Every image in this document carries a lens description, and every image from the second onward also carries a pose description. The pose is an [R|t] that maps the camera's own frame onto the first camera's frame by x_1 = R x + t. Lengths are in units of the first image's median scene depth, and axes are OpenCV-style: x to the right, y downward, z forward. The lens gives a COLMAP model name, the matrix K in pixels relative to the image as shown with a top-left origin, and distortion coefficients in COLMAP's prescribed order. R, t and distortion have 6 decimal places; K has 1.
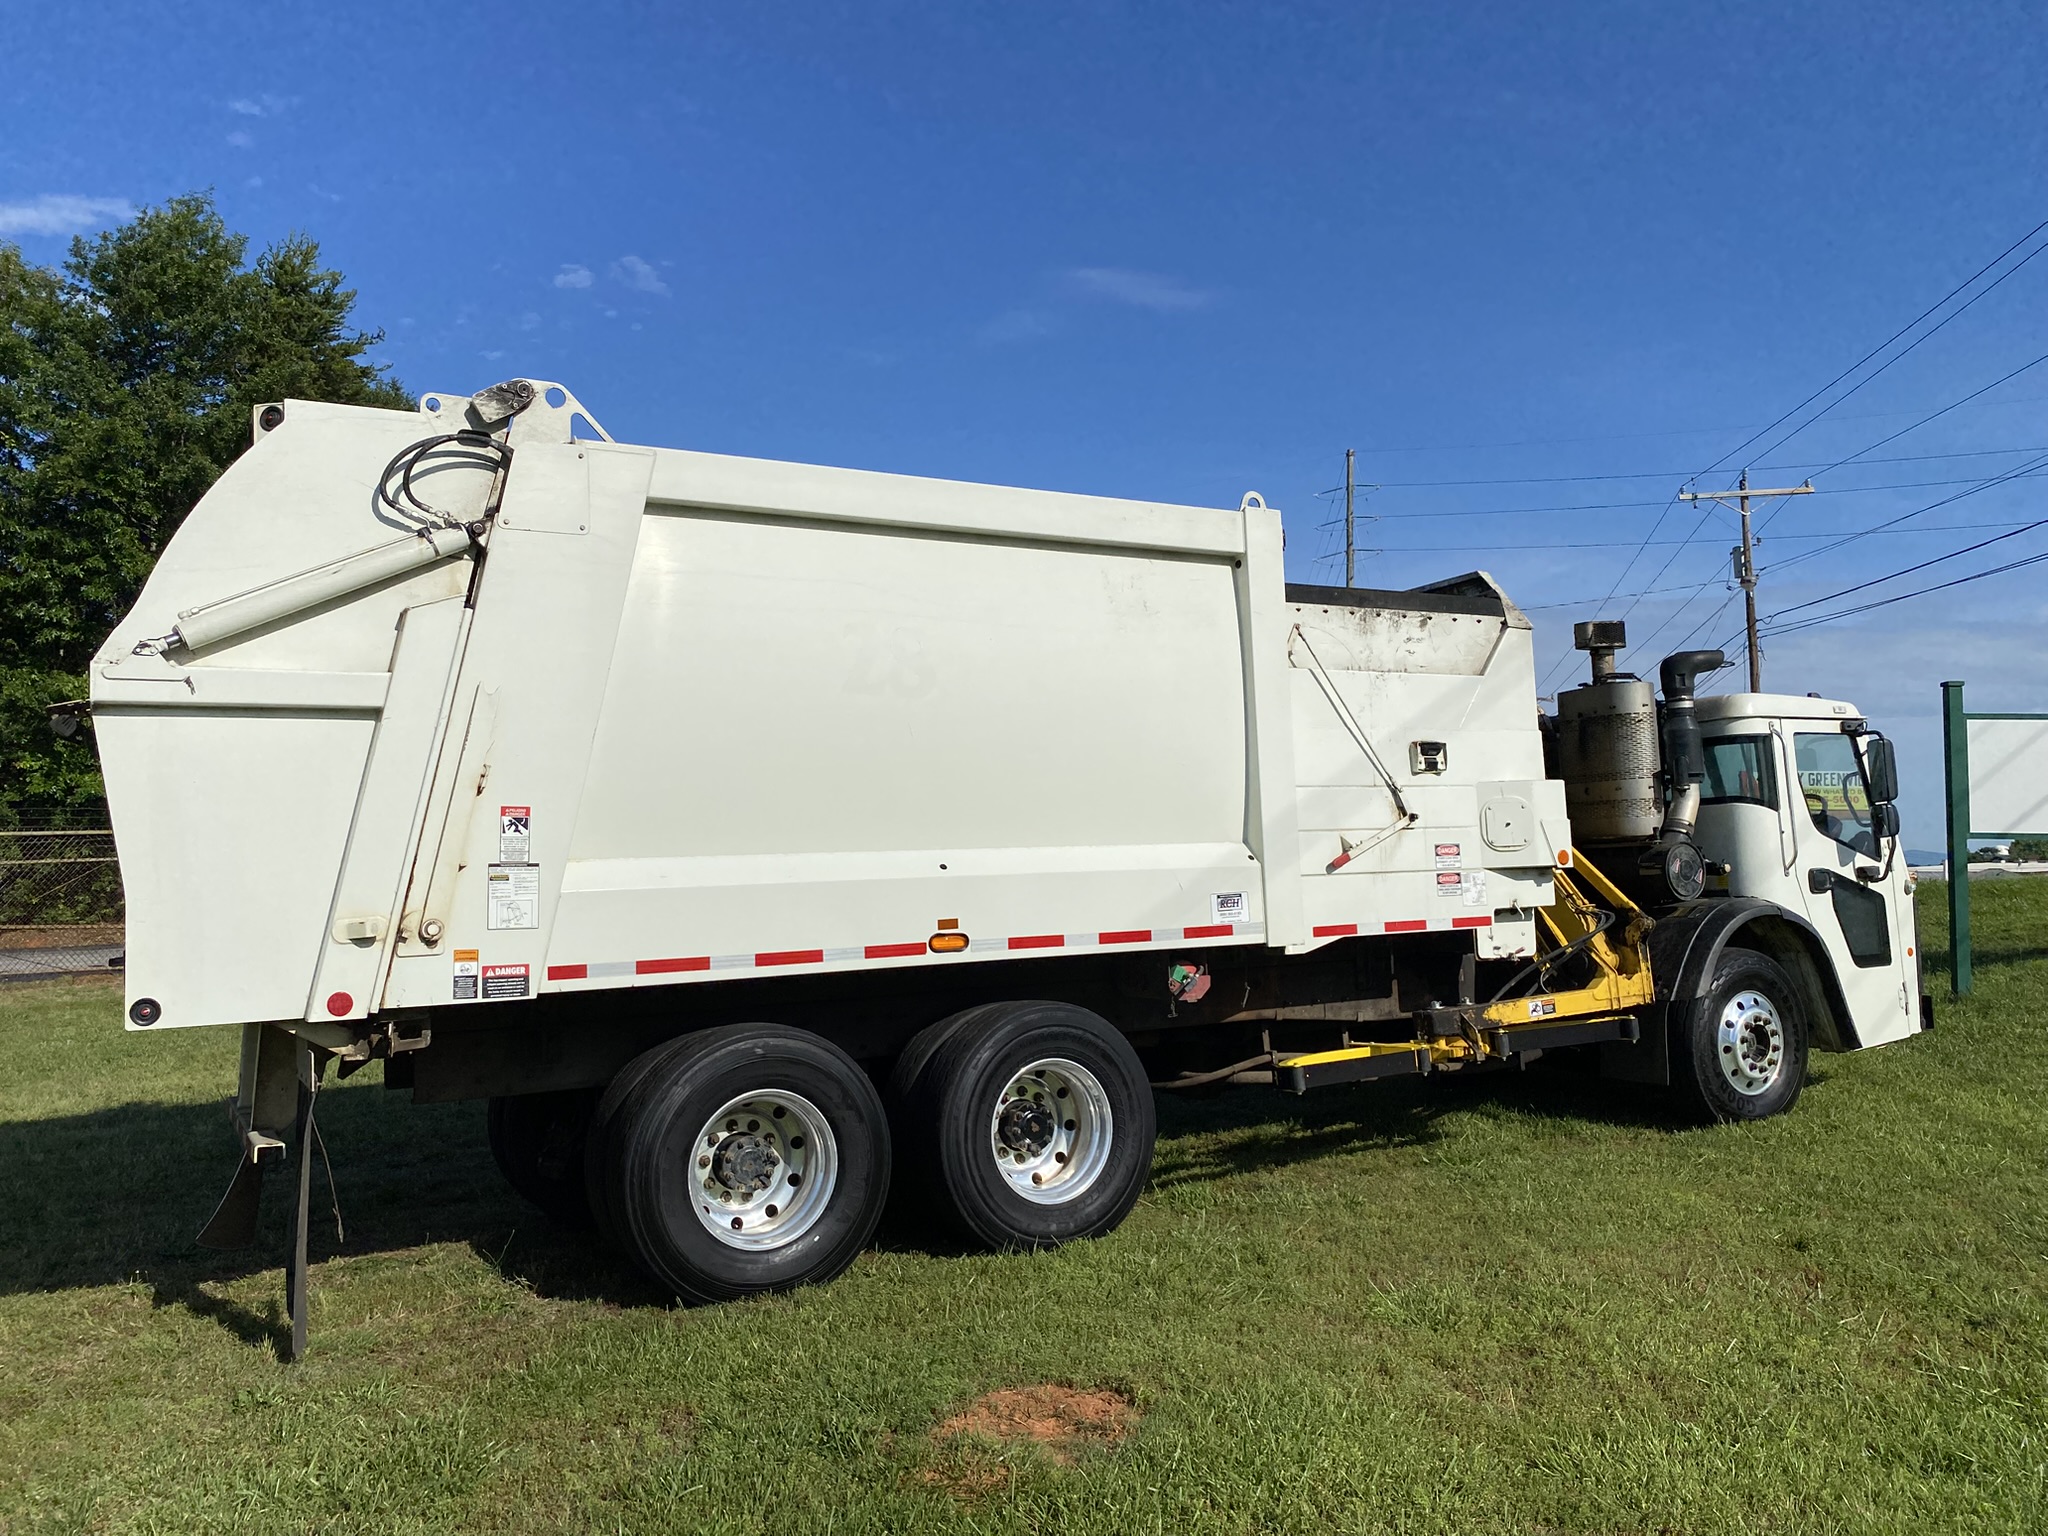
lens RADIAL K [[1558.5, 0, 997.0], [0, 1558.5, 771.9], [0, 0, 1]] dist [0.091479, -0.149299]
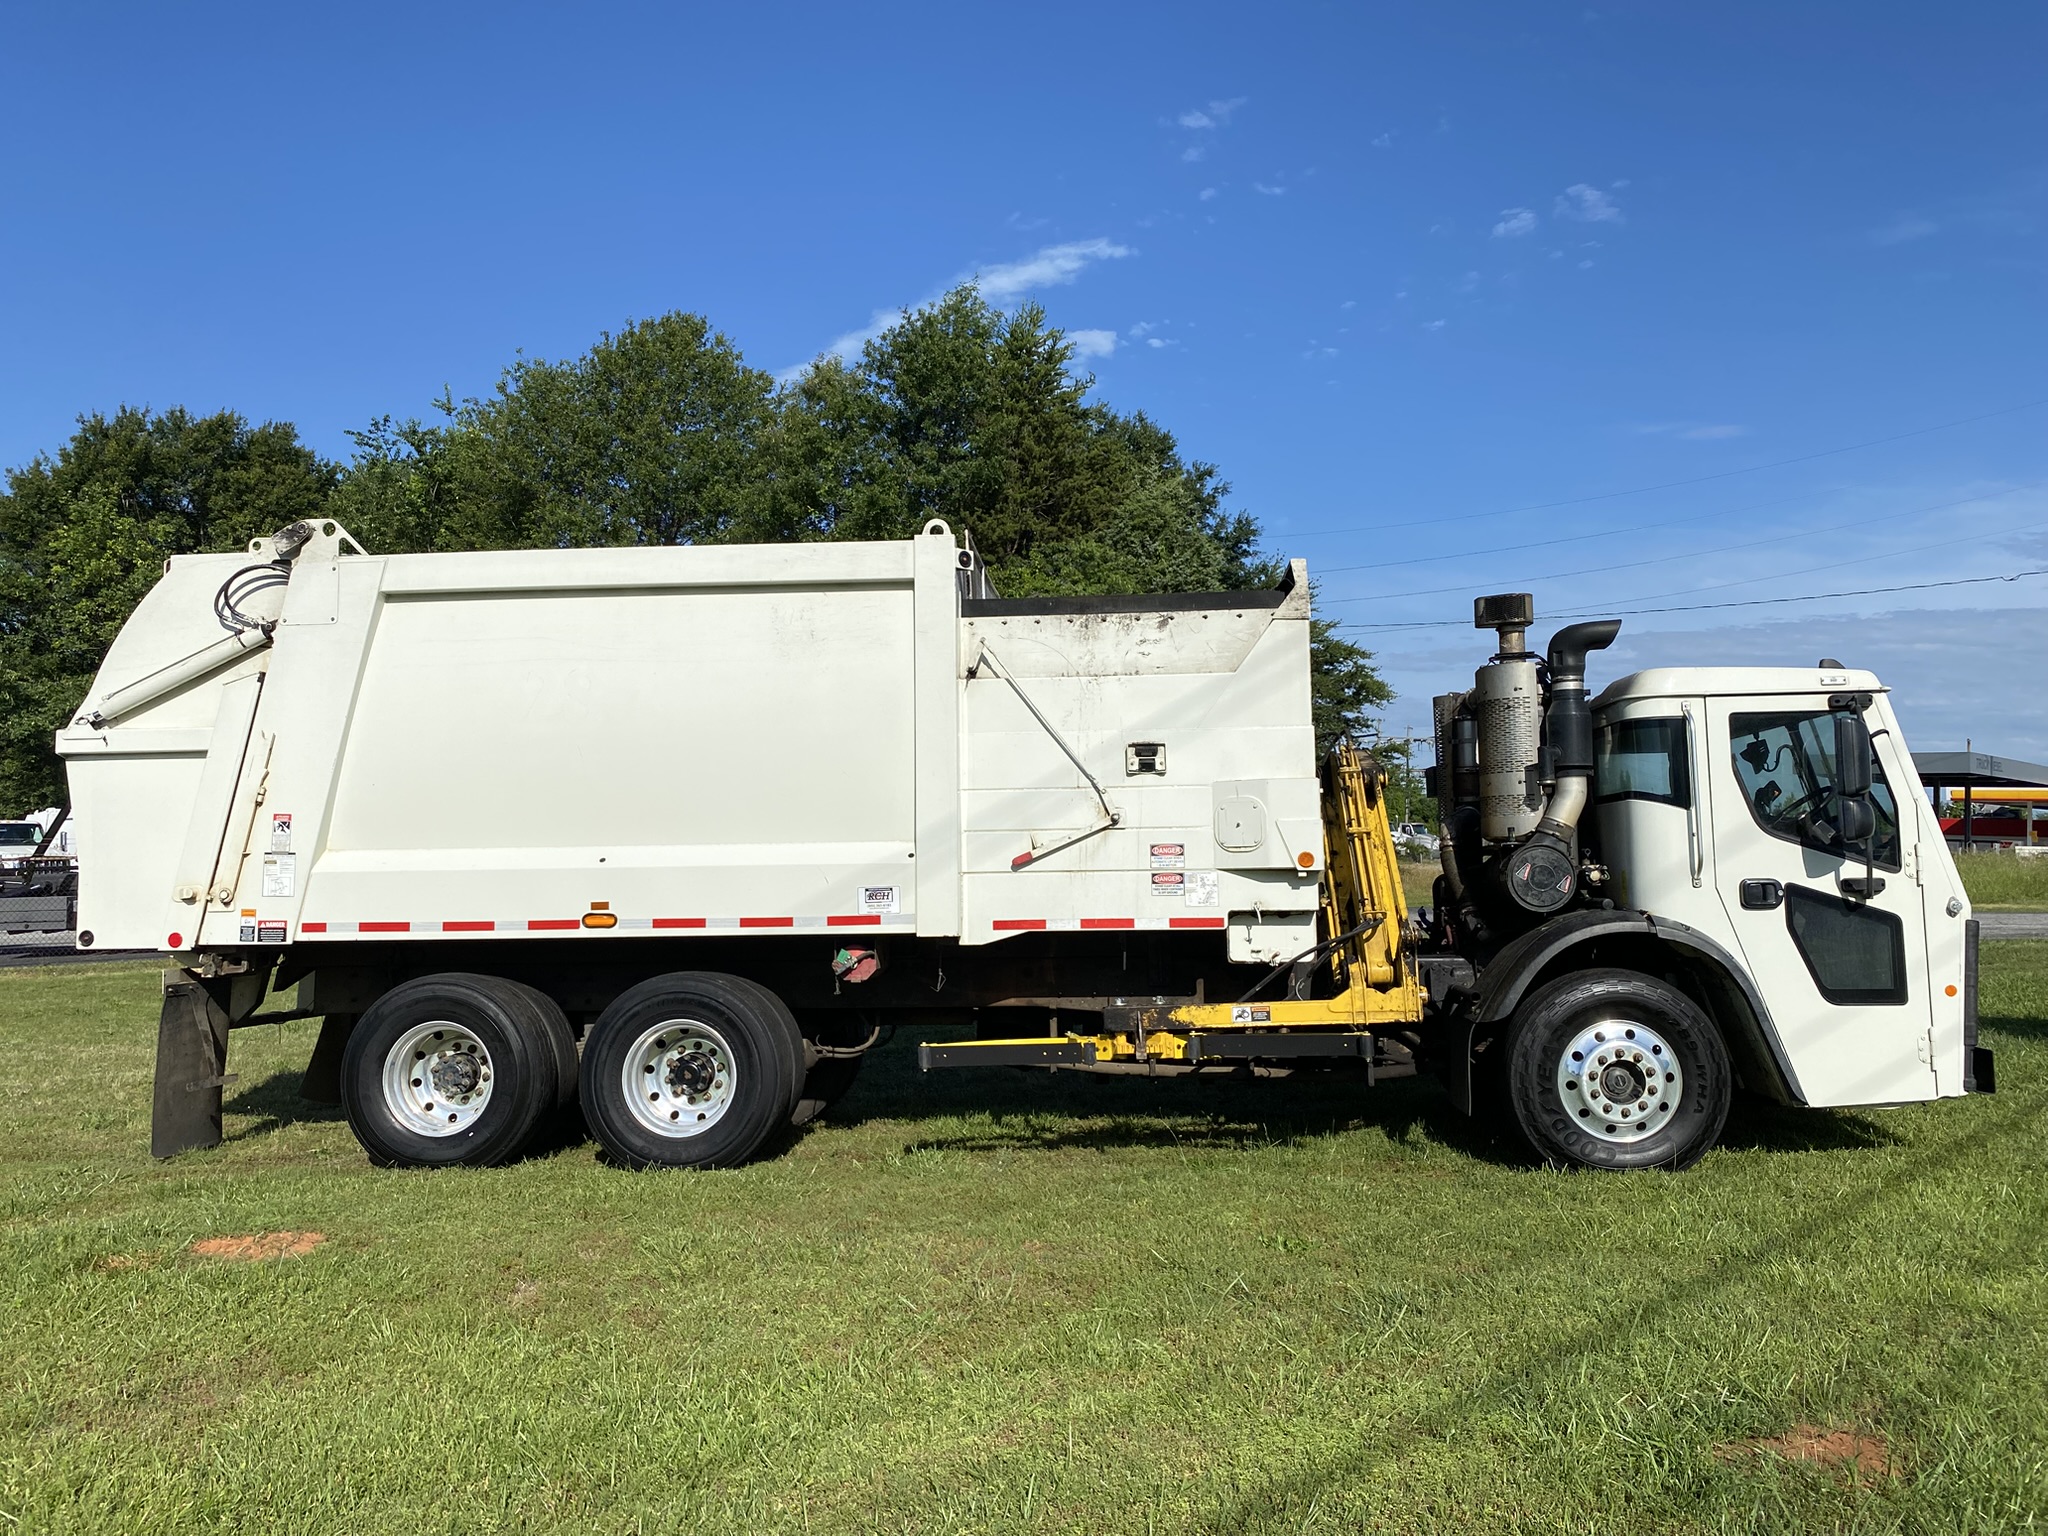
lens RADIAL K [[1618.3, 0, 1074.2], [0, 1618.3, 765.1], [0, 0, 1]] dist [0.043909, -0.004689]
pose [[0.817248, -0.008591, -0.576222, 0.868064], [0.022178, 0.999617, 0.016551, -0.024061], [0.575859, -0.026305, 0.817126, 0.125252]]
